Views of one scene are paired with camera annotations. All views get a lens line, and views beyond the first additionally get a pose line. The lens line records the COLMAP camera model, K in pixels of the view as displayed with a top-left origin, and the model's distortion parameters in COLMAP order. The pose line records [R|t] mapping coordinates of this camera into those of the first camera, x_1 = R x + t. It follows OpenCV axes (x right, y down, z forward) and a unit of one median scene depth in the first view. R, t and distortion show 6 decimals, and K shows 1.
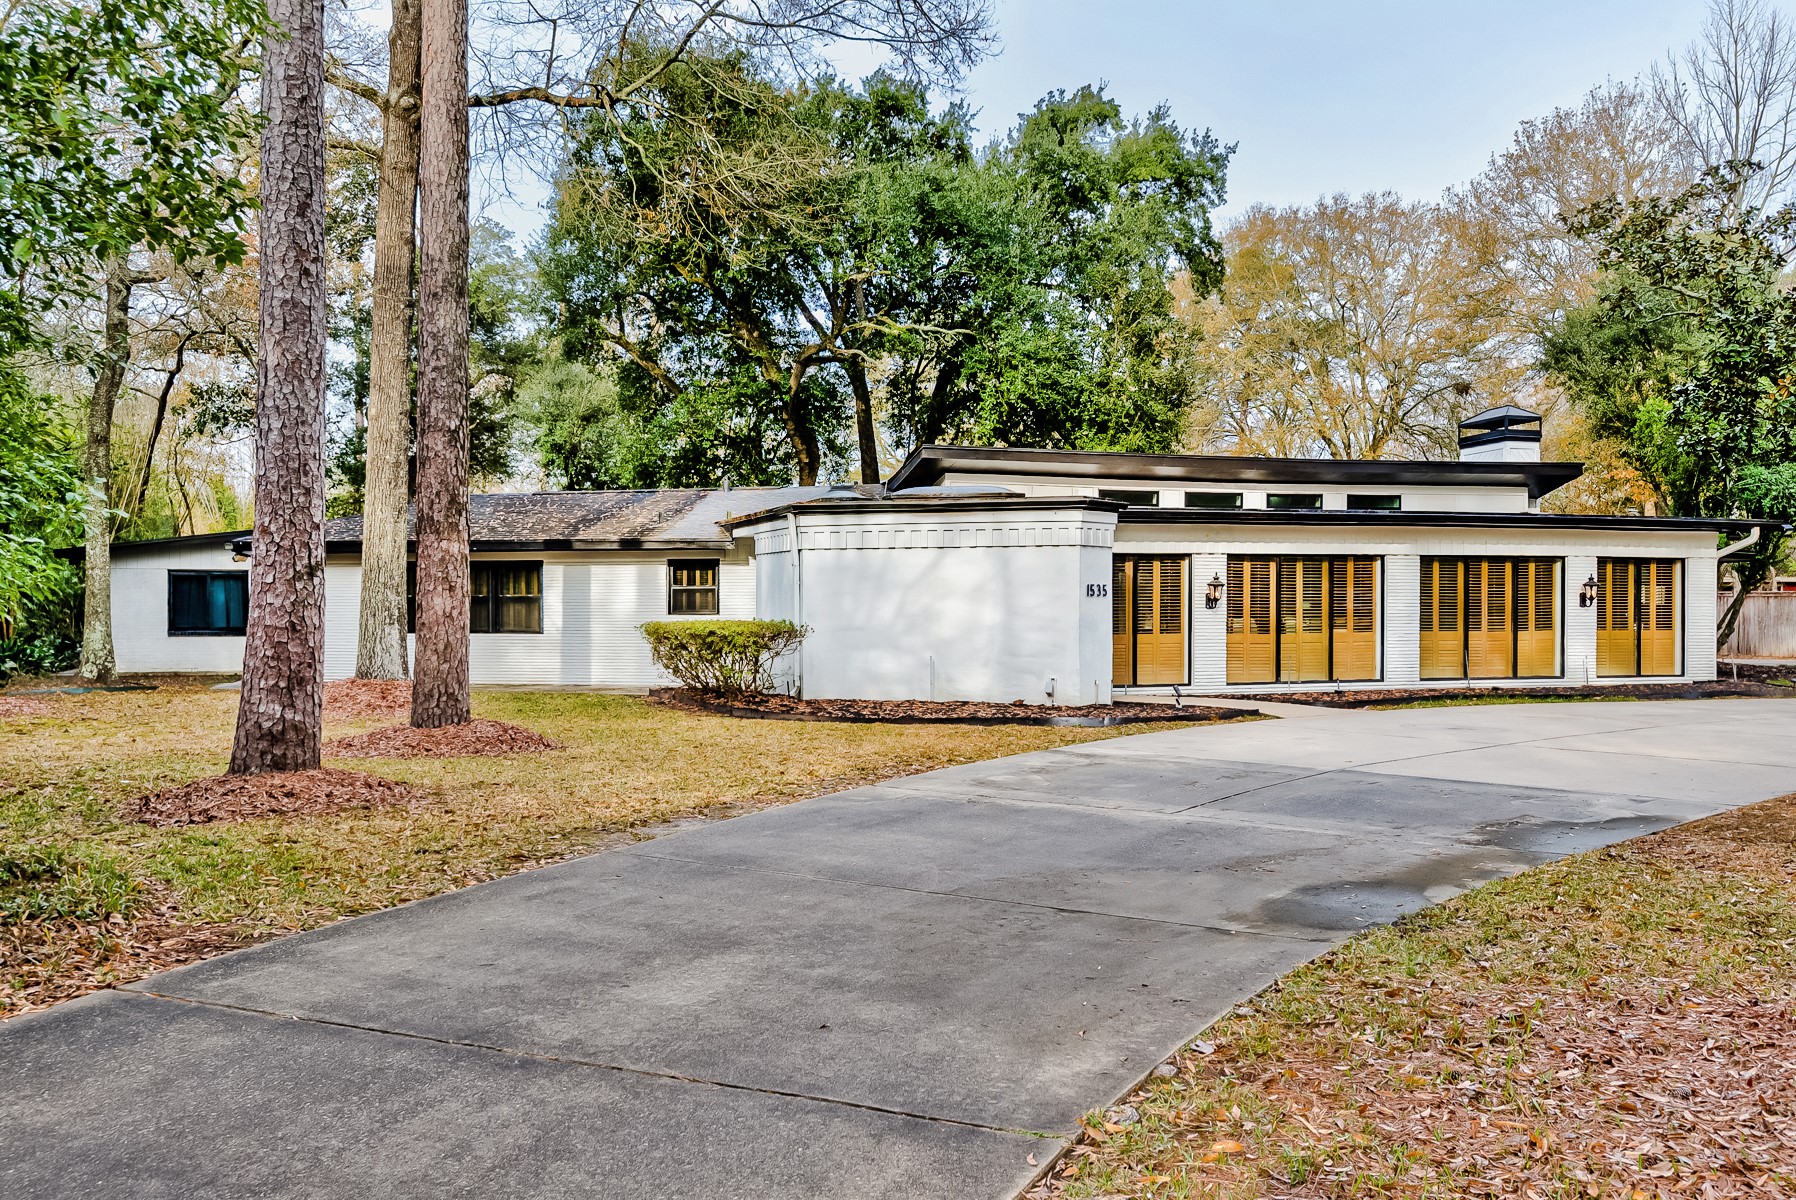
lens RADIAL K [[1561.2, 0, 889.4], [0, 1561.2, 608.3], [0, 0, 1]] dist [0.016224, 0.000328]
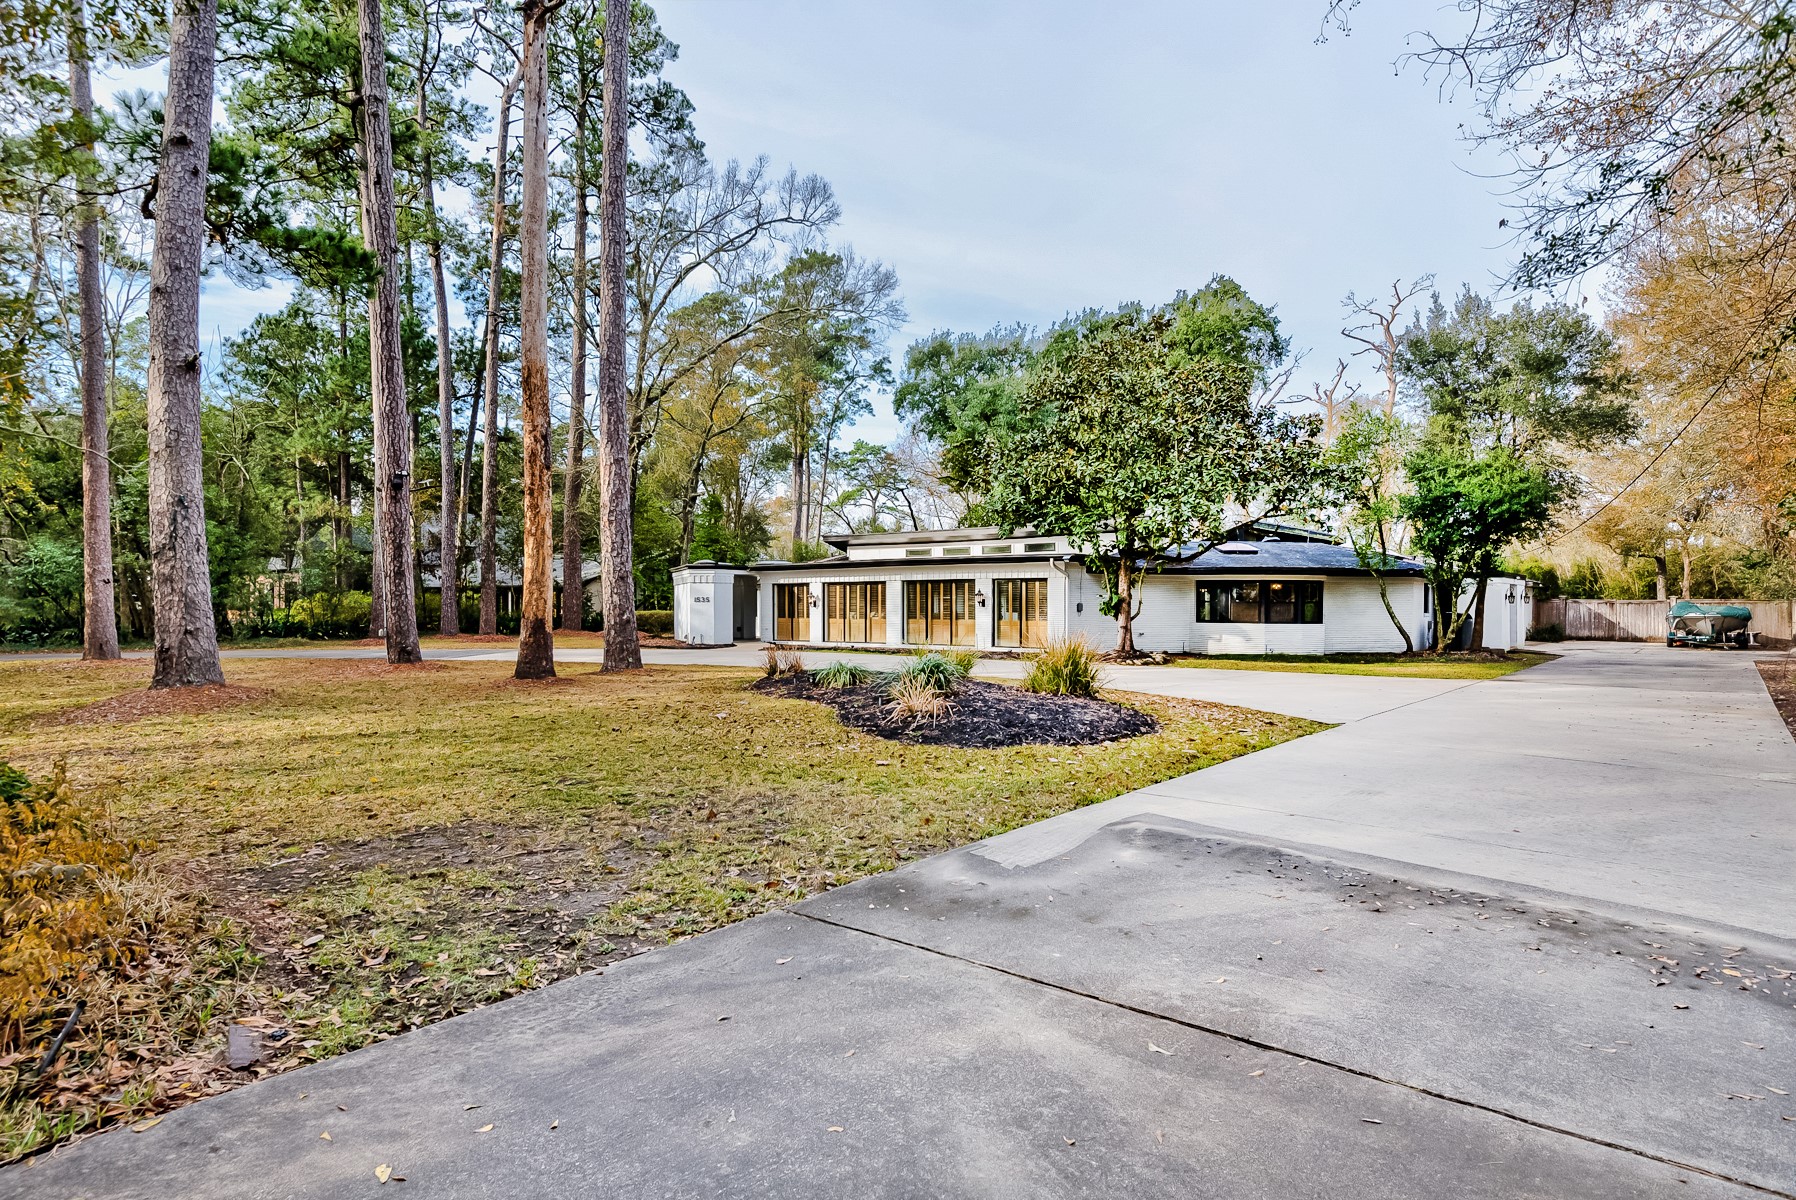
lens RADIAL K [[1016.4, 0, 887.1], [0, 1016.4, 597.4], [0, 0, 1]] dist [-0.001911, -0.000149]
pose [[0.528458, -0.005491, -0.848942, 1.259680], [-0.002201, 0.999967, -0.007838, -0.002253], [0.848957, 0.006010, 0.528428, 0.269001]]
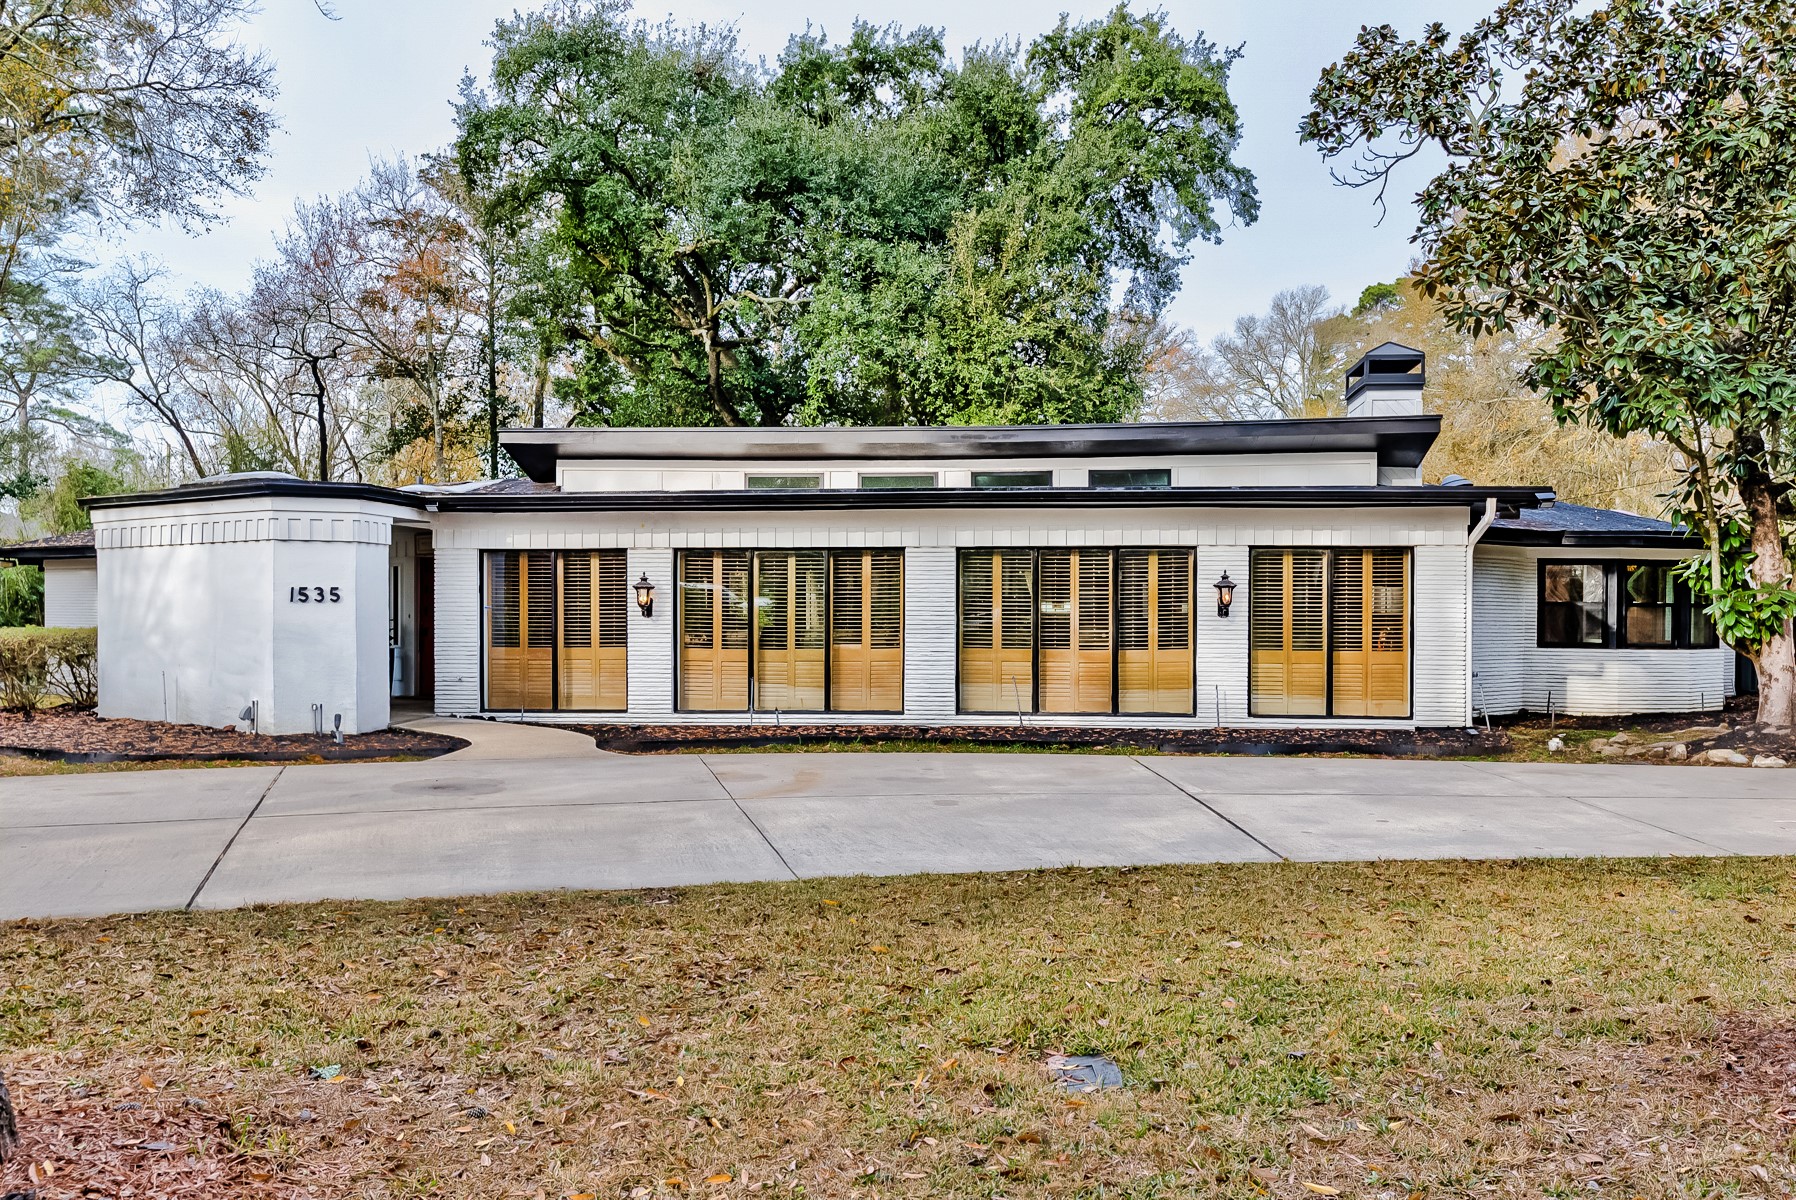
lens RADIAL K [[1546.0, 0, 899.0], [0, 1546.0, 590.4], [0, 0, 1]] dist [-0.009536, 0.007561]
pose [[0.914744, -0.000635, -0.404034, 0.543140], [-0.003810, 0.999941, -0.010199, -0.004751], [0.404017, 0.010869, 0.914687, 0.275318]]
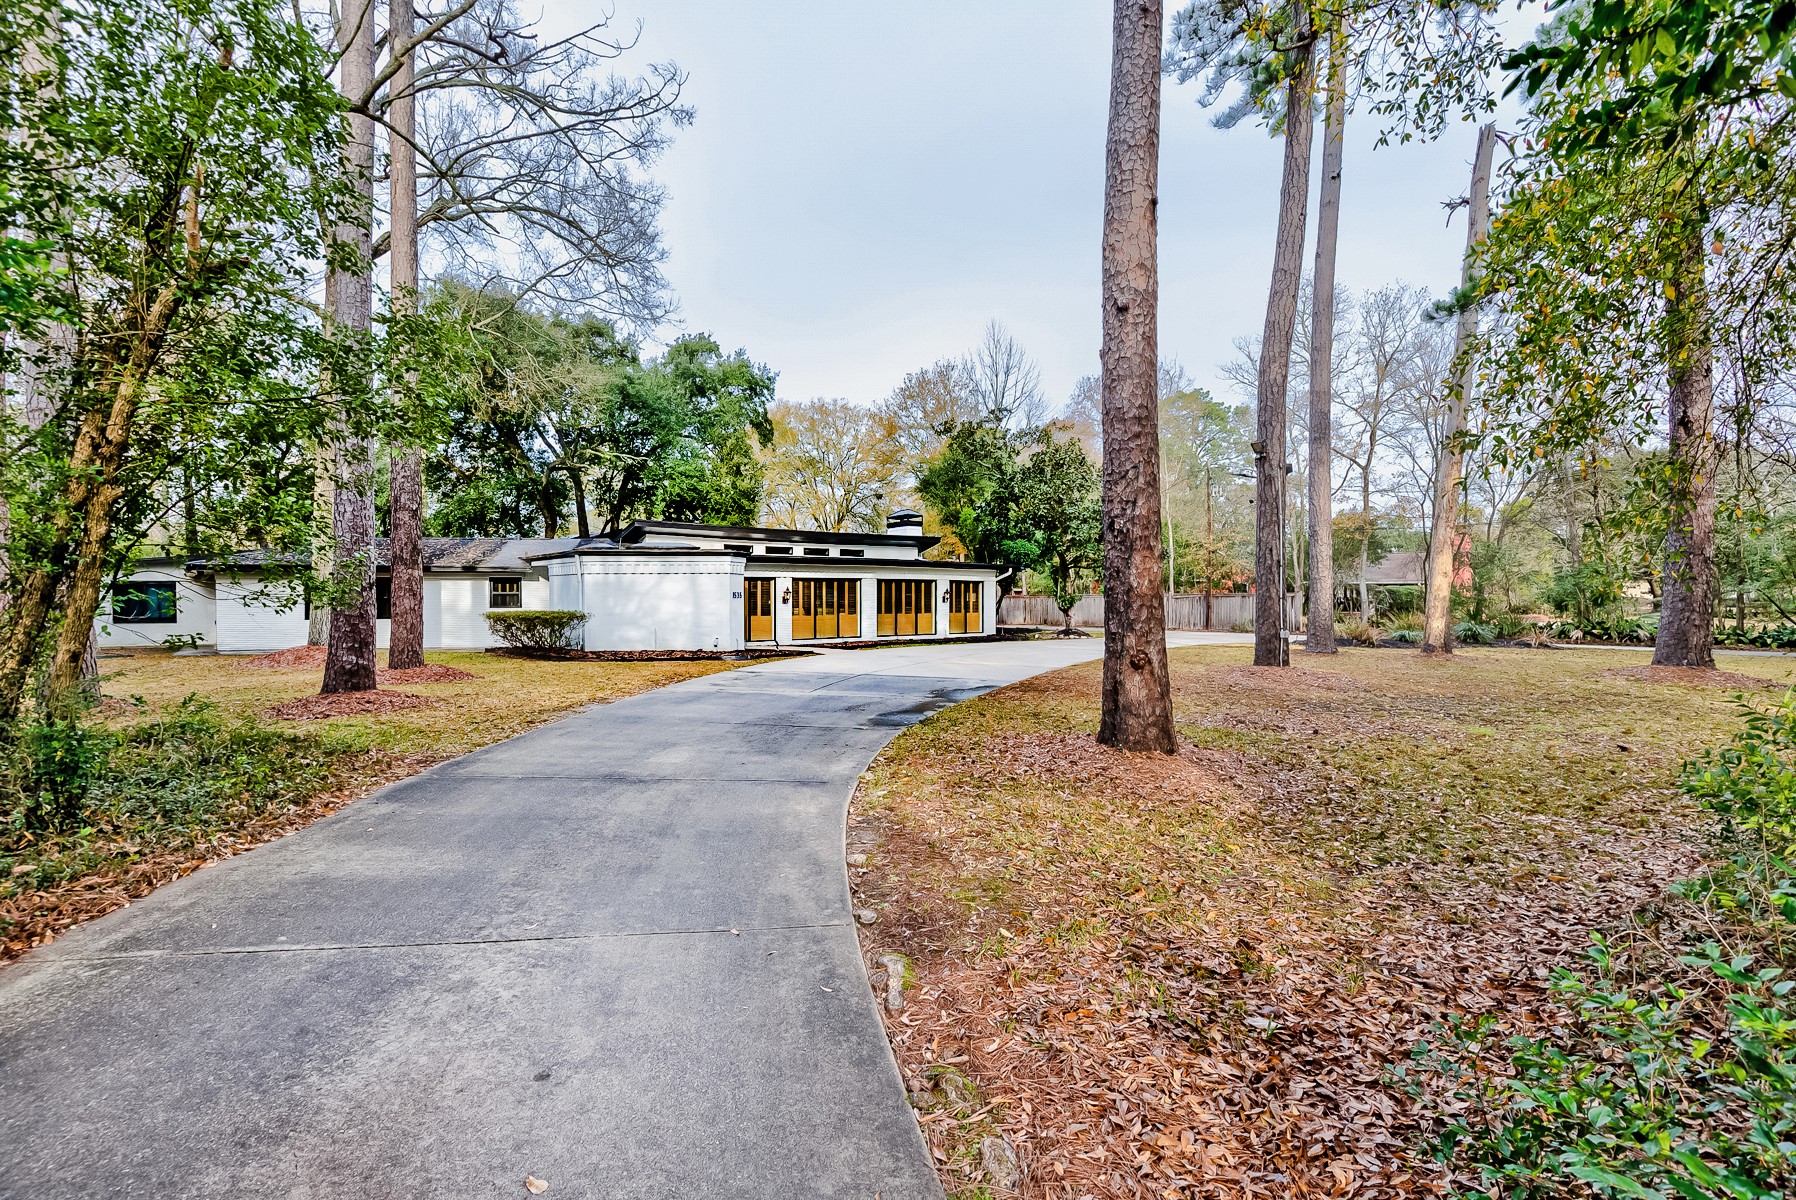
lens RADIAL K [[842.9, 0, 898.9], [0, 842.9, 597.0], [0, 0, 1]] dist [0.003084, 0.000163]
pose [[0.925733, 0.001200, 0.378177, -0.066232], [0.001559, 0.999974, -0.006989, -0.000836], [-0.378175, 0.007060, 0.925707, -0.083370]]
